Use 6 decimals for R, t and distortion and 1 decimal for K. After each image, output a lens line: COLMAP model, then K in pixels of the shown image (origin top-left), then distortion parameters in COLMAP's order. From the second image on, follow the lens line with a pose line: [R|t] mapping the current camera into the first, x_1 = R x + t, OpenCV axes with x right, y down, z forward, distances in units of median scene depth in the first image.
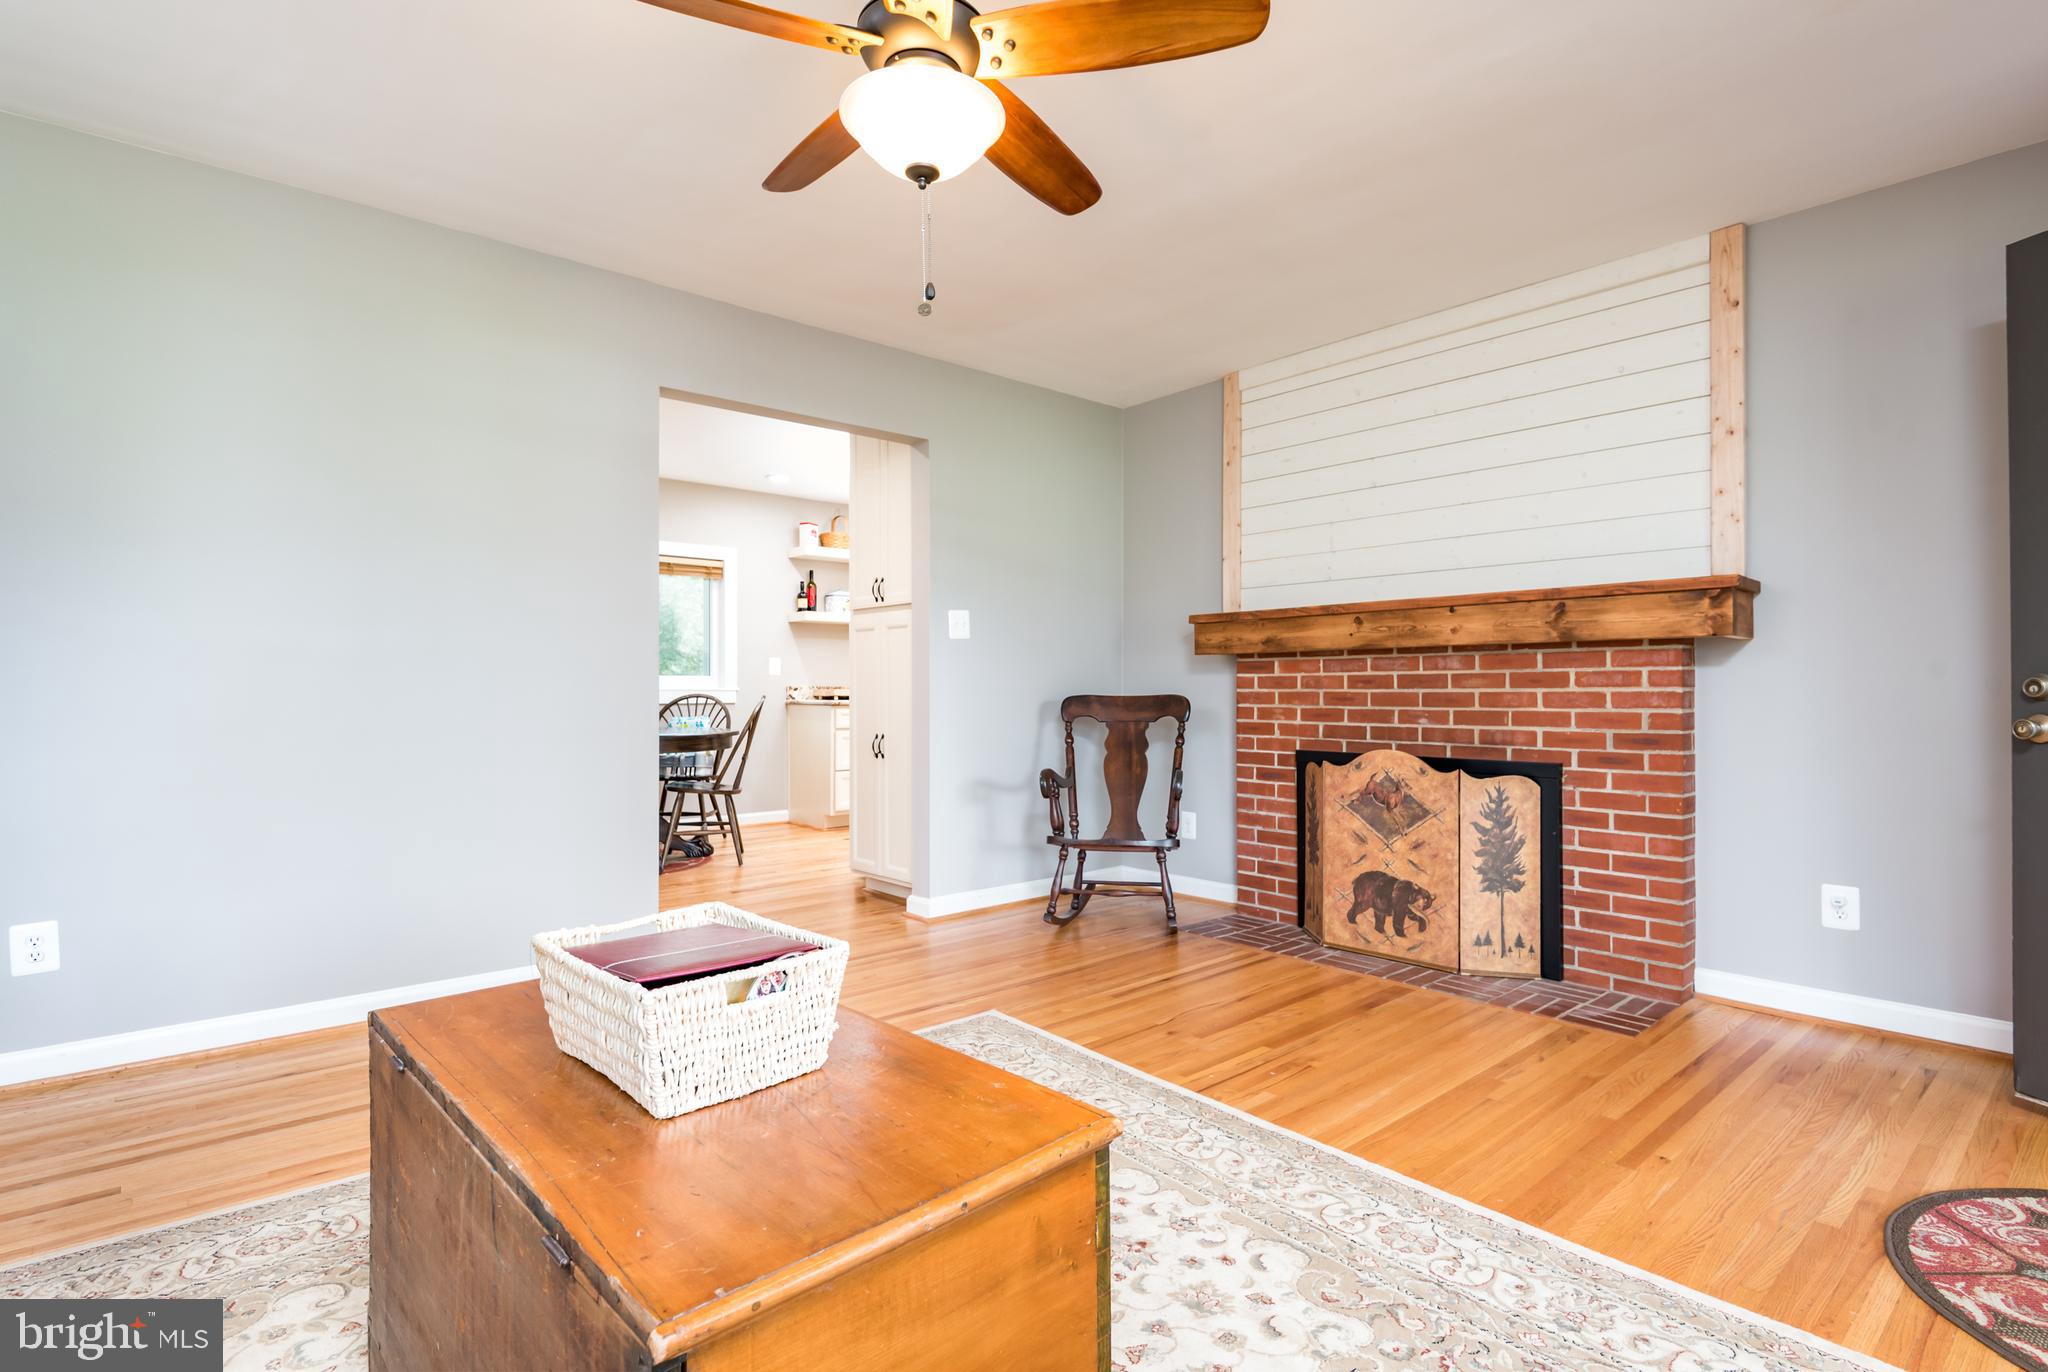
lens RADIAL K [[1015.5, 0, 1006.3], [0, 1015.5, 682.7], [0, 0, 1]] dist [0.009574, -0.009110]
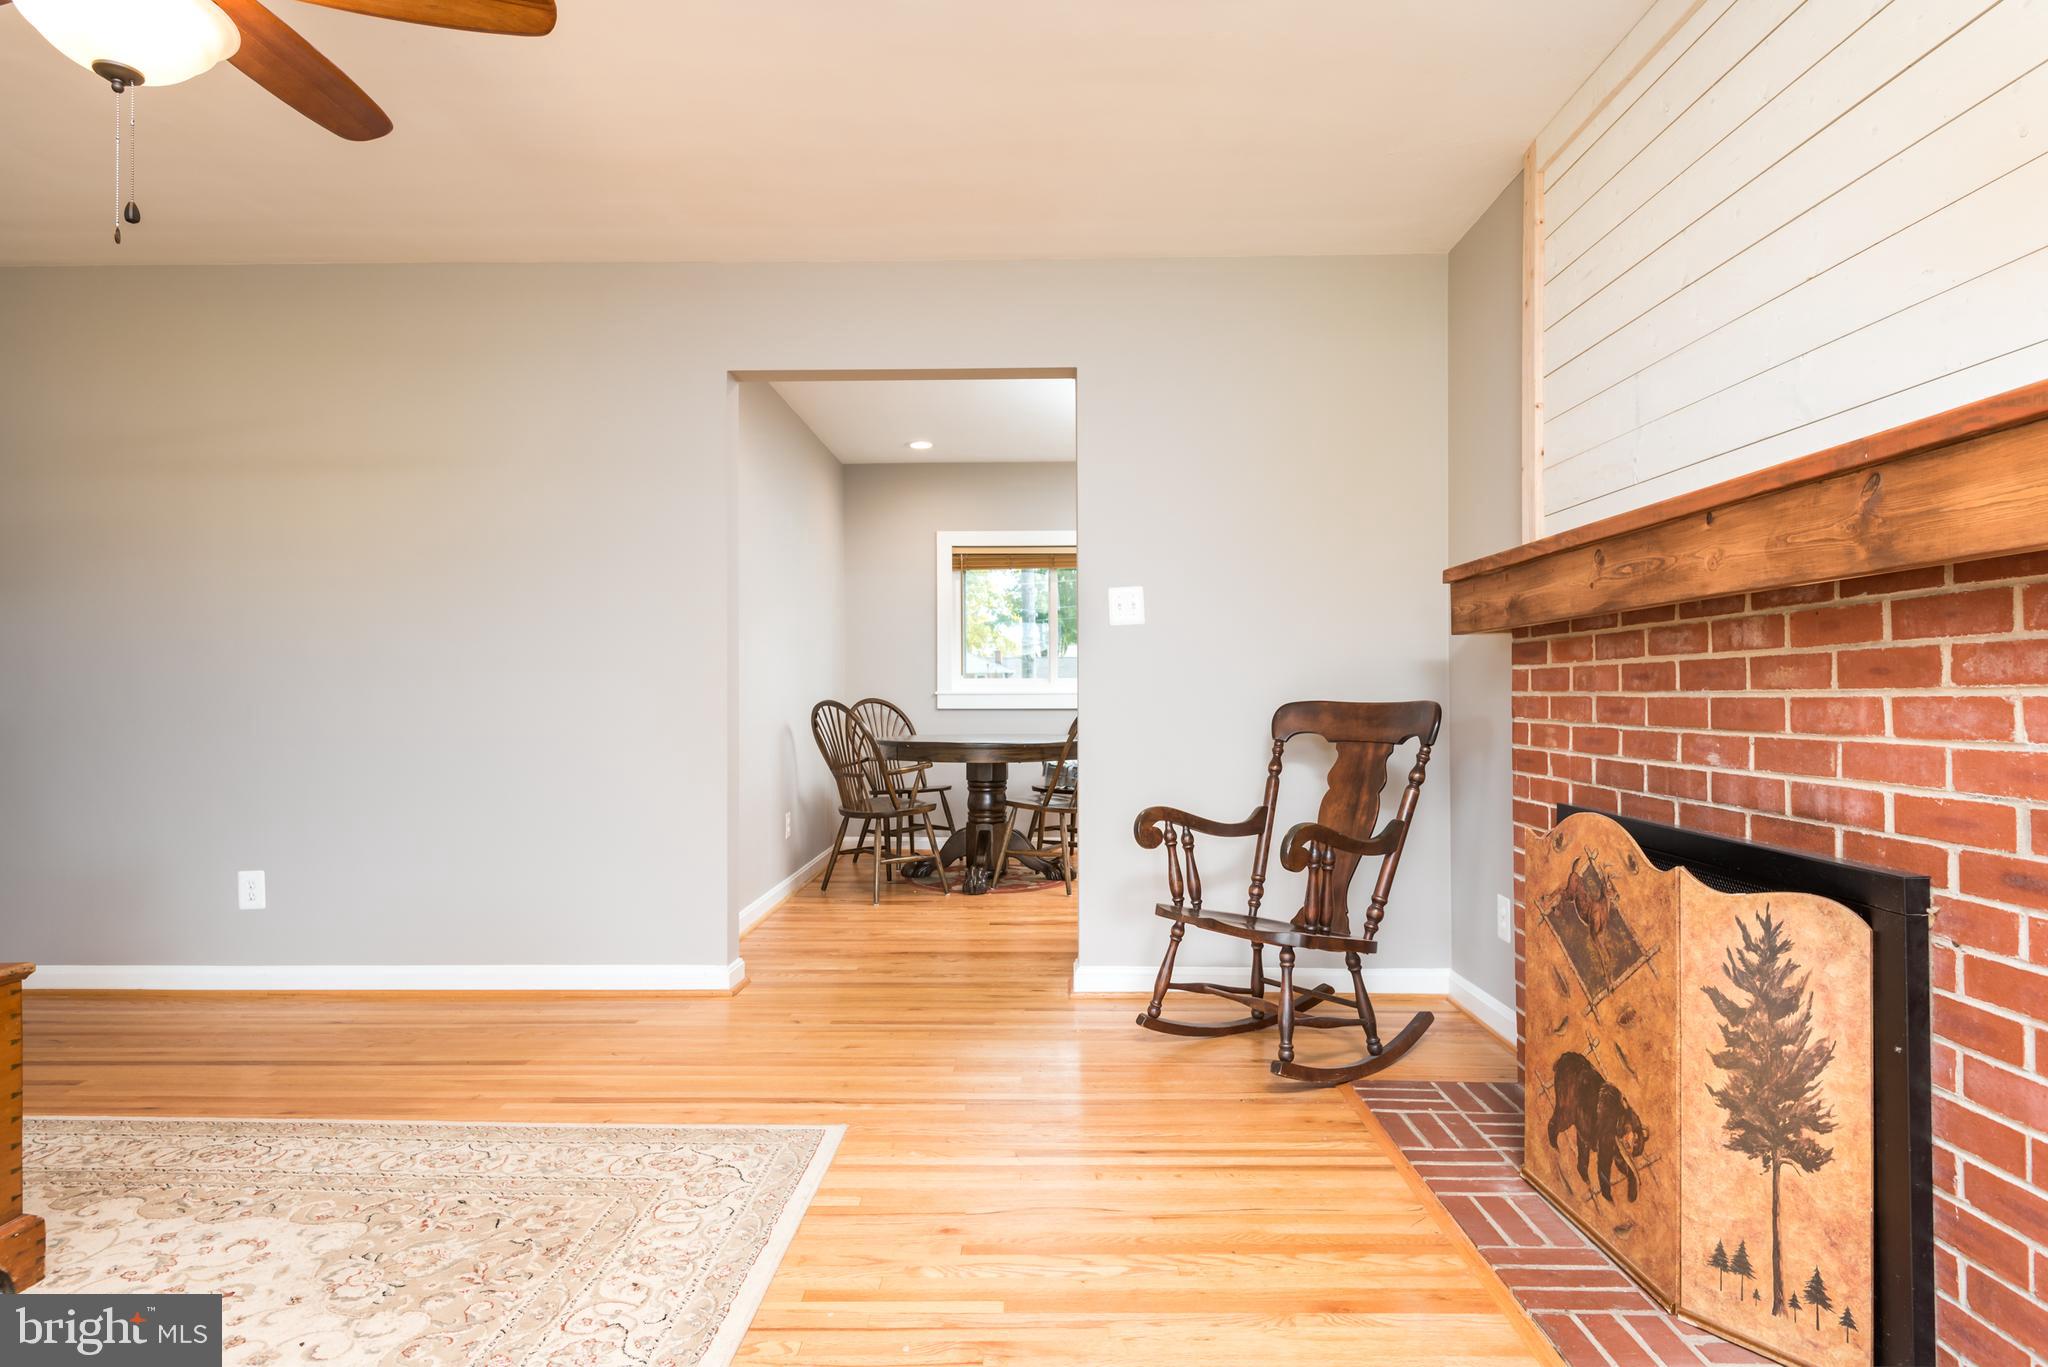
lens RADIAL K [[1127.2, 0, 1005.3], [0, 1127.2, 681.4], [0, 0, 1]] dist [0.005451, -0.002869]
pose [[0.740724, -0.008147, -0.671760, 0.564973], [0.006452, 0.999967, -0.005014, 0.002527], [0.671779, -0.000620, 0.740751, 0.423378]]
